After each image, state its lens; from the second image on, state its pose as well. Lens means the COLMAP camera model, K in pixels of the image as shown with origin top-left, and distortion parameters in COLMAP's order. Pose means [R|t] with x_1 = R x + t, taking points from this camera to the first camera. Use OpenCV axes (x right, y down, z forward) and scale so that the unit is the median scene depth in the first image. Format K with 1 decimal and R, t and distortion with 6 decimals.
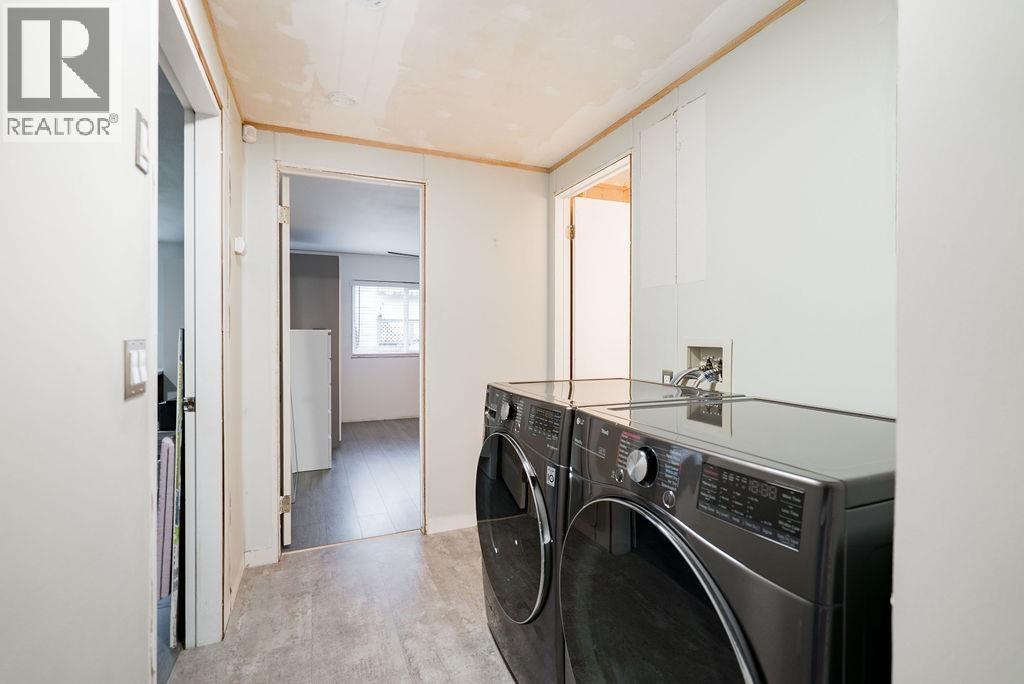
lens RADIAL K [[467.6, 0, 512.0], [0, 467.6, 342.0], [0, 0, 1]] dist [-0.003363, -0.000161]
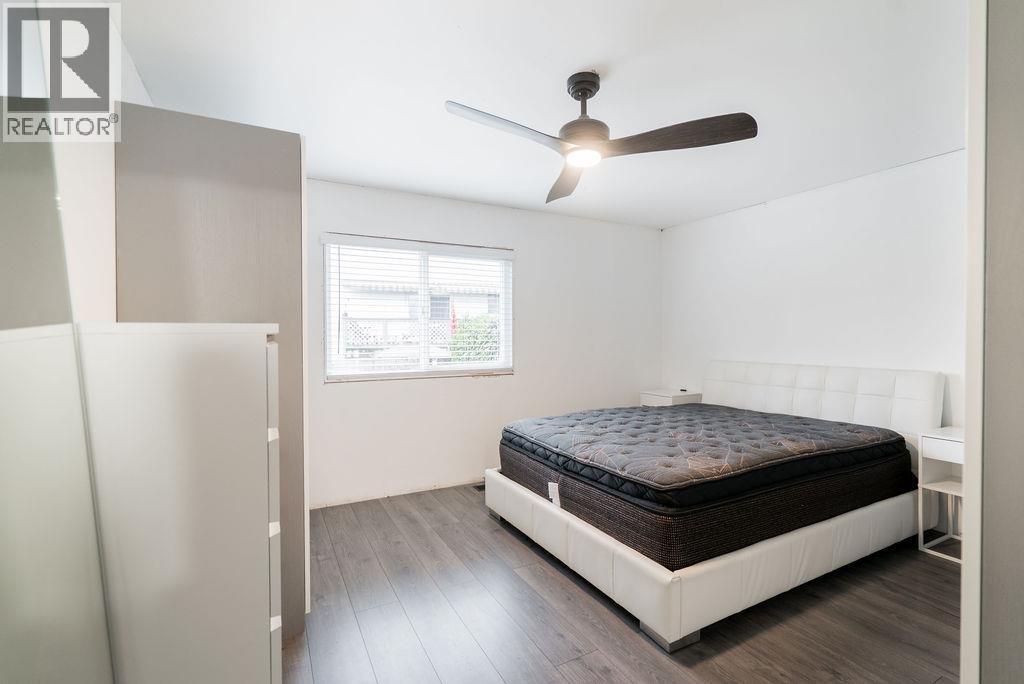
lens RADIAL K [[467.6, 0, 512.0], [0, 467.6, 342.0], [0, 0, 1]] dist [-0.003363, -0.000161]
pose [[0.996492, -0.004510, 0.083568, -0.178755], [0.004710, 0.999986, -0.002205, -0.009300], [-0.083557, 0.002591, 0.996500, 0.465693]]
